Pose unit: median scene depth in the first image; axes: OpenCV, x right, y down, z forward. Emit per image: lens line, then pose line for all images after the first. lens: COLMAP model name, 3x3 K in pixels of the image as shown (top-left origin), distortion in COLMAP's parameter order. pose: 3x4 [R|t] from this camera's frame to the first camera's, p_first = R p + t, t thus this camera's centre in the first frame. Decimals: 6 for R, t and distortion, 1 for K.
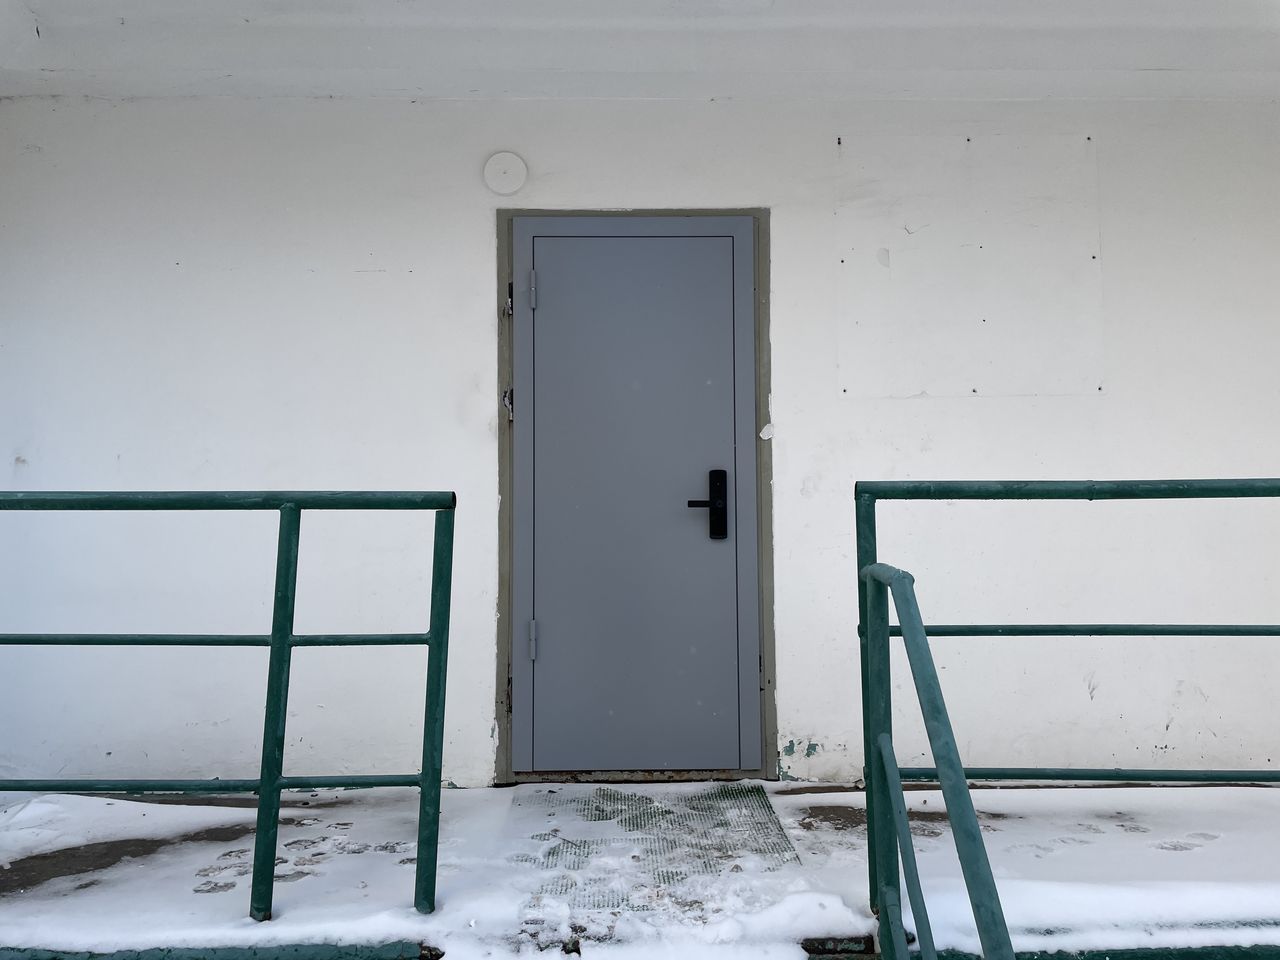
lens RADIAL K [[970.8, 0, 640.5], [0, 970.8, 482.6], [0, 0, 1]] dist [0.058617, 0.003317]
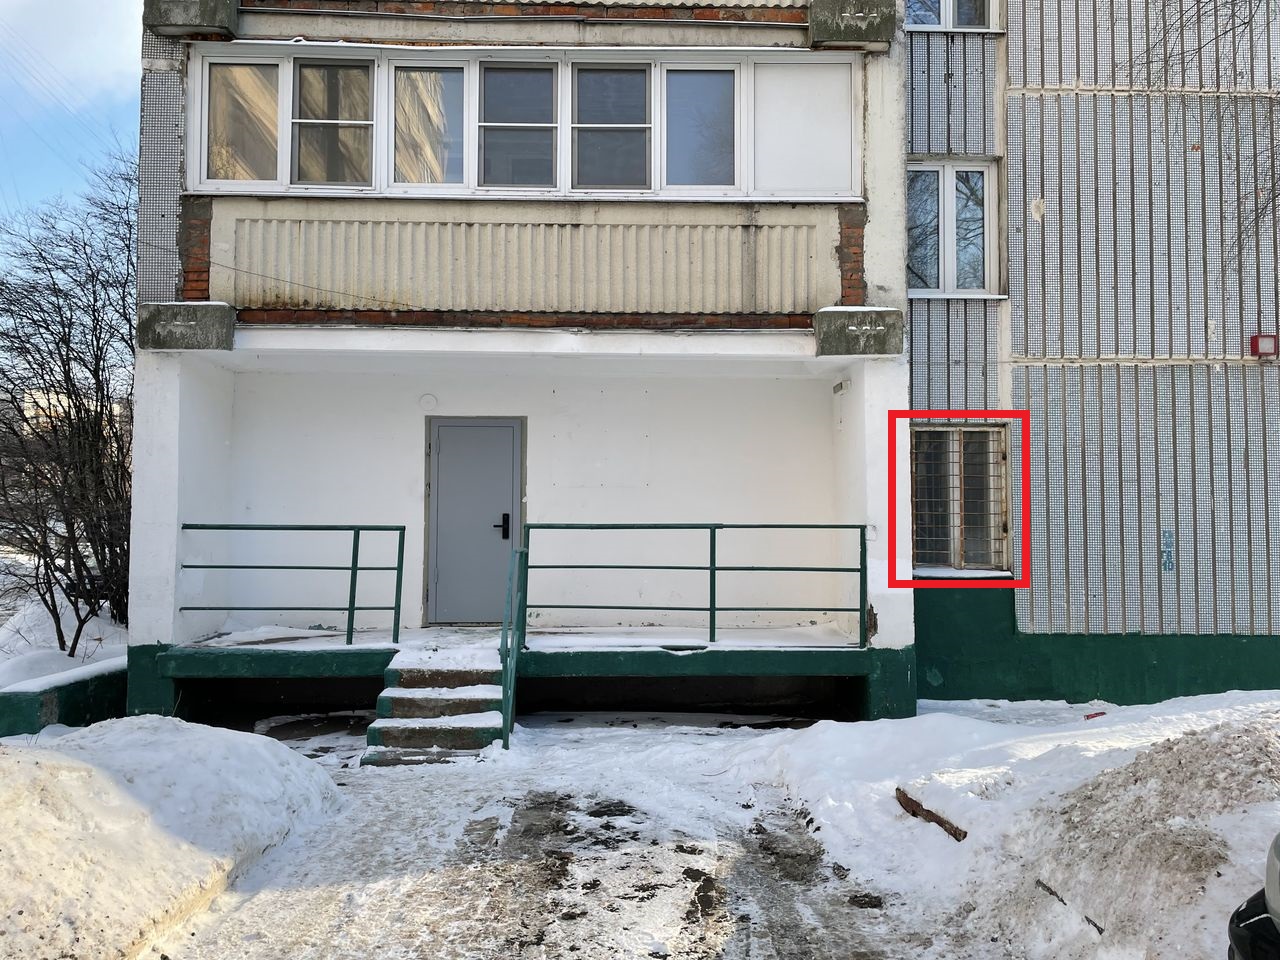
lens RADIAL K [[970.8, 0, 639.6], [0, 970.8, 477.3], [0, 0, 1]] dist [0.058617, 0.003317]
pose [[0.999724, 0.011967, 0.020220, 0.398136], [-0.012143, 0.999889, 0.008638, -0.142190], [-0.020114, -0.008881, 0.999758, -1.728546]]
